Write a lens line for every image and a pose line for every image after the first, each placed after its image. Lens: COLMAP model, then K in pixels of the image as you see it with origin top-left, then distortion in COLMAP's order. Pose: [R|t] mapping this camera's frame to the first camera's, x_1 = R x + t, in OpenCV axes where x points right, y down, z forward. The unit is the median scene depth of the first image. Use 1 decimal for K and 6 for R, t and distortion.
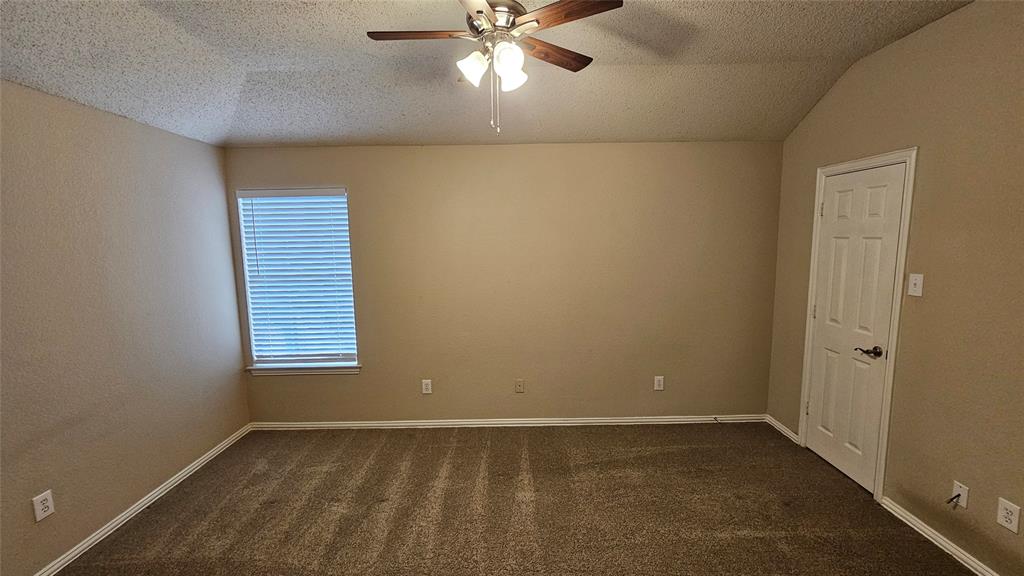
lens RADIAL K [[430.4, 0, 517.3], [0, 430.4, 287.9], [0, 0, 1]] dist [-0.003655, 0.001904]
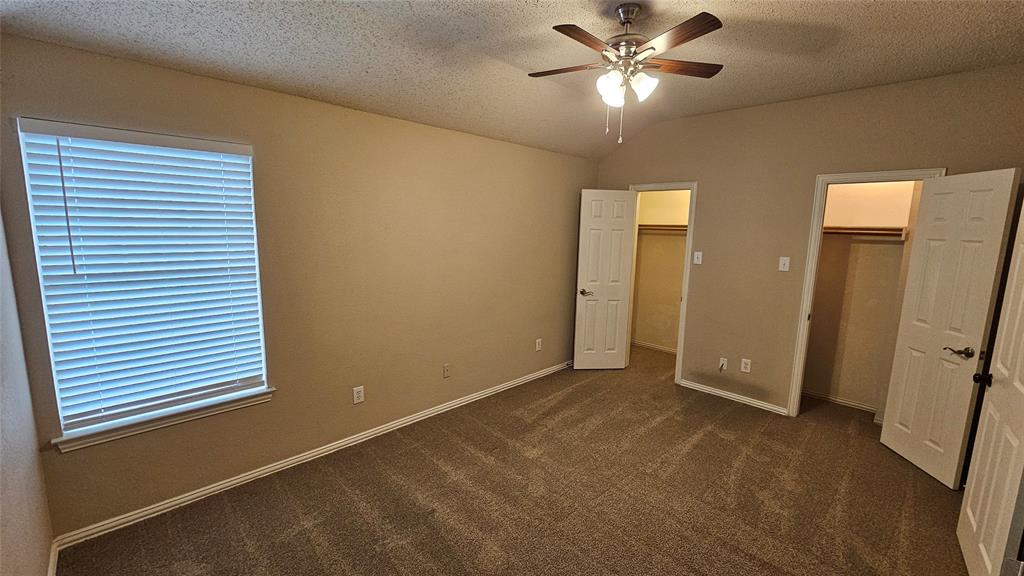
lens RADIAL K [[430.4, 0, 512.9], [0, 430.4, 289.9], [0, 0, 1]] dist [-0.003655, 0.001904]
pose [[0.698123, -0.077112, 0.711813, -0.610620], [0.053922, 0.997022, 0.055124, -0.009505], [-0.713945, -0.000101, 0.700202, 0.187254]]
